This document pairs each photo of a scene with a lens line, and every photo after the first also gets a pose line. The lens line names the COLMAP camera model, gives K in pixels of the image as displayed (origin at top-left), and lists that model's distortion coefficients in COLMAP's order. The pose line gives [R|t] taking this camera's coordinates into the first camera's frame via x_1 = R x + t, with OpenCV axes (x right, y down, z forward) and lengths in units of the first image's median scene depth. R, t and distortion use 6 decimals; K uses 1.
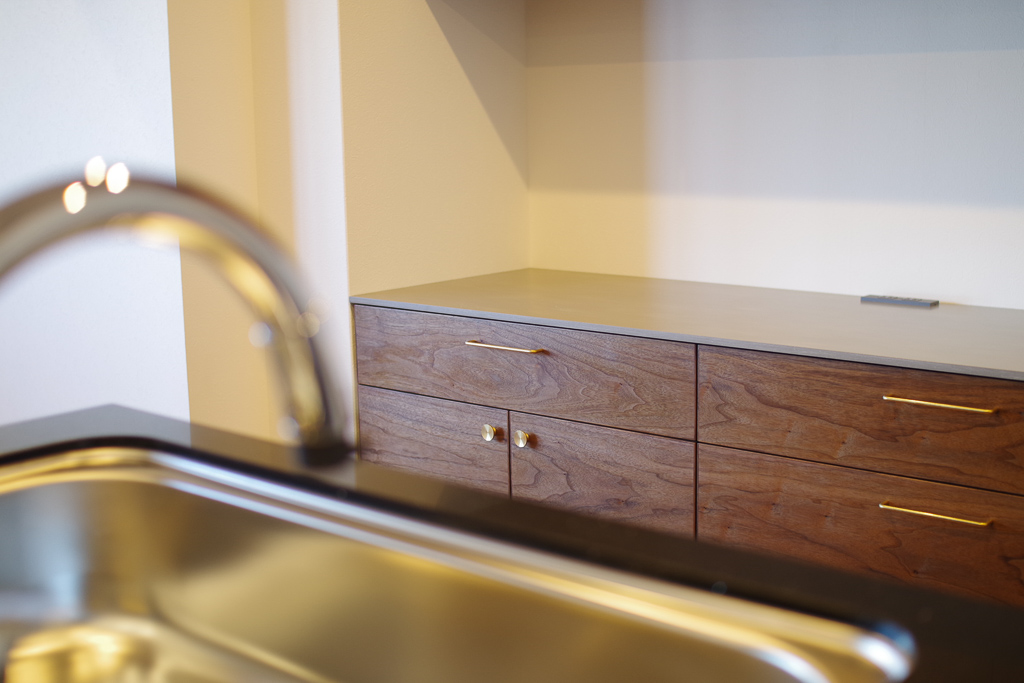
lens RADIAL K [[1387.1, 0, 512.3], [0, 1387.1, 341.2], [0, 0, 1]] dist [-0.036921, 0.000000]
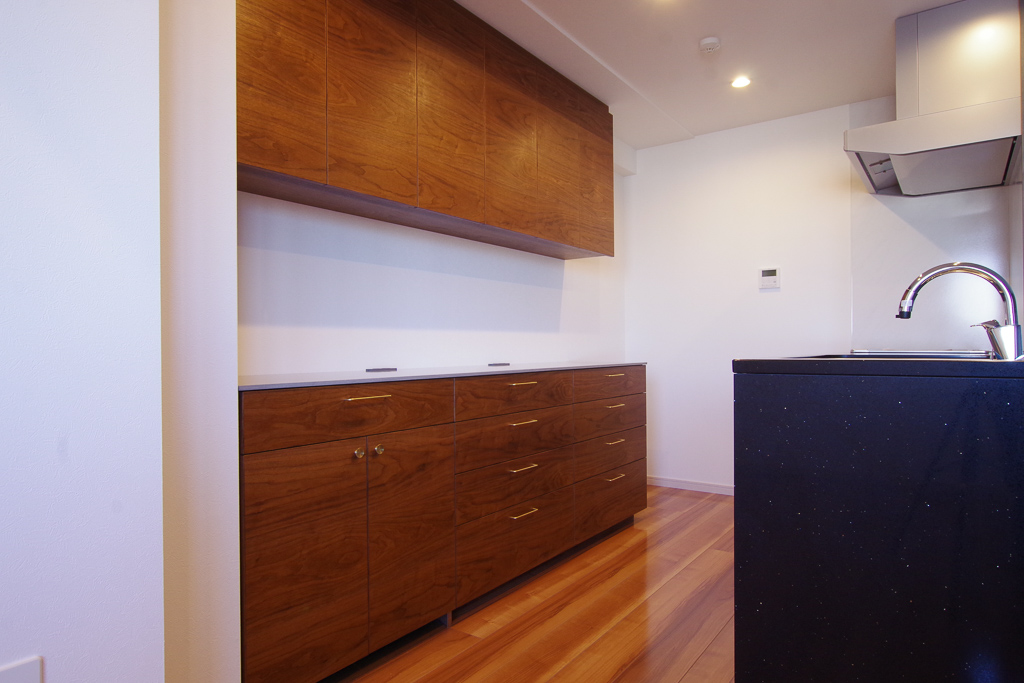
lens RADIAL K [[611.6, 0, 509.7], [0, 611.6, 344.6], [0, 0, 1]] dist [-0.009730, 0.002979]
pose [[-0.074934, 0.022490, 0.996935, -0.741124], [0.175070, 0.984514, -0.009050, -0.022365], [-0.981700, 0.173855, -0.077711, 0.840937]]
